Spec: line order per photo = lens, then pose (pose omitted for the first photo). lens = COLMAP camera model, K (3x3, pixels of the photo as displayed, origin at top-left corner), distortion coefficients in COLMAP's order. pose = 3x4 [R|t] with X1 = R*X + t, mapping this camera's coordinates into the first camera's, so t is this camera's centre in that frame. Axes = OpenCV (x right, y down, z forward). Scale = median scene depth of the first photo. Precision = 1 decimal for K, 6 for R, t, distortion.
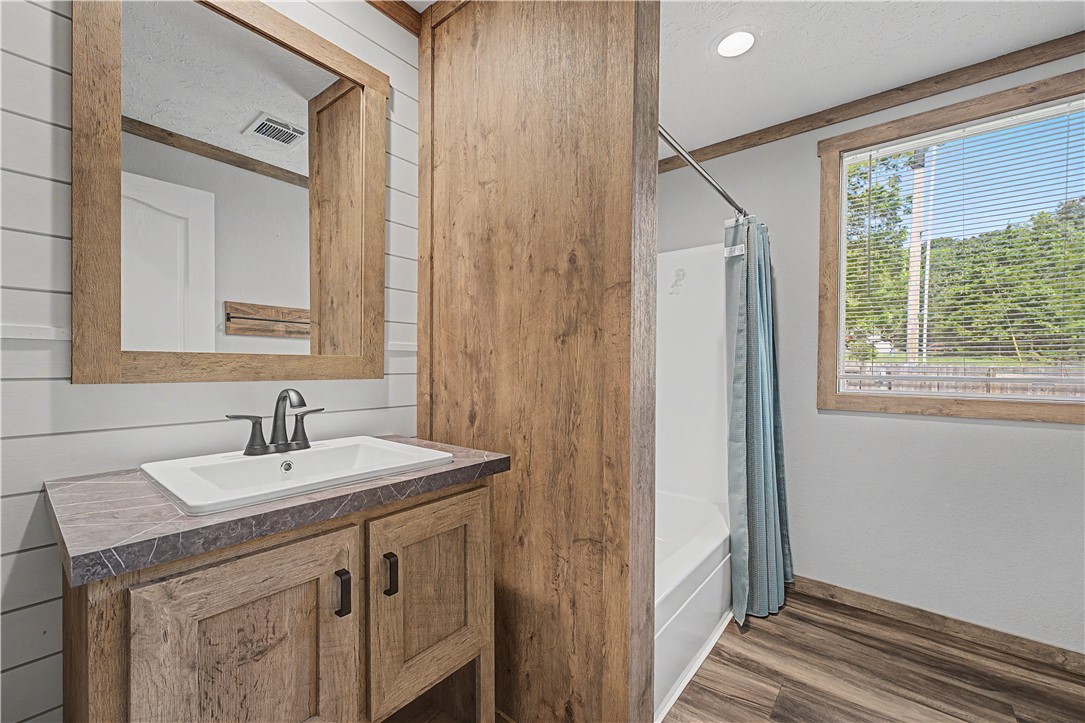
lens RADIAL K [[440.5, 0, 547.0], [0, 440.5, 367.0], [0, 0, 1]] dist [0.008403, -0.000027]
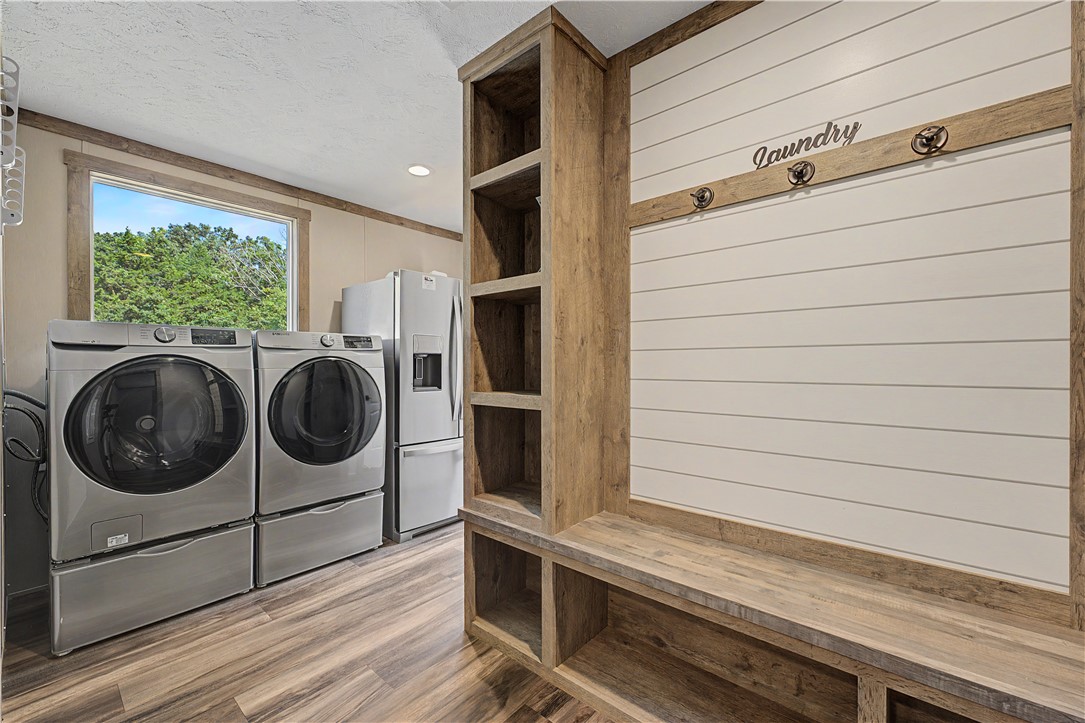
lens RADIAL K [[440.5, 0, 542.1], [0, 440.5, 365.2], [0, 0, 1]] dist [0.008403, -0.000027]
pose [[0.020600, -0.006428, 0.999767, -0.454426], [0.005213, 0.999966, 0.006322, 0.000458], [-0.999774, 0.005082, 0.020633, 0.499200]]
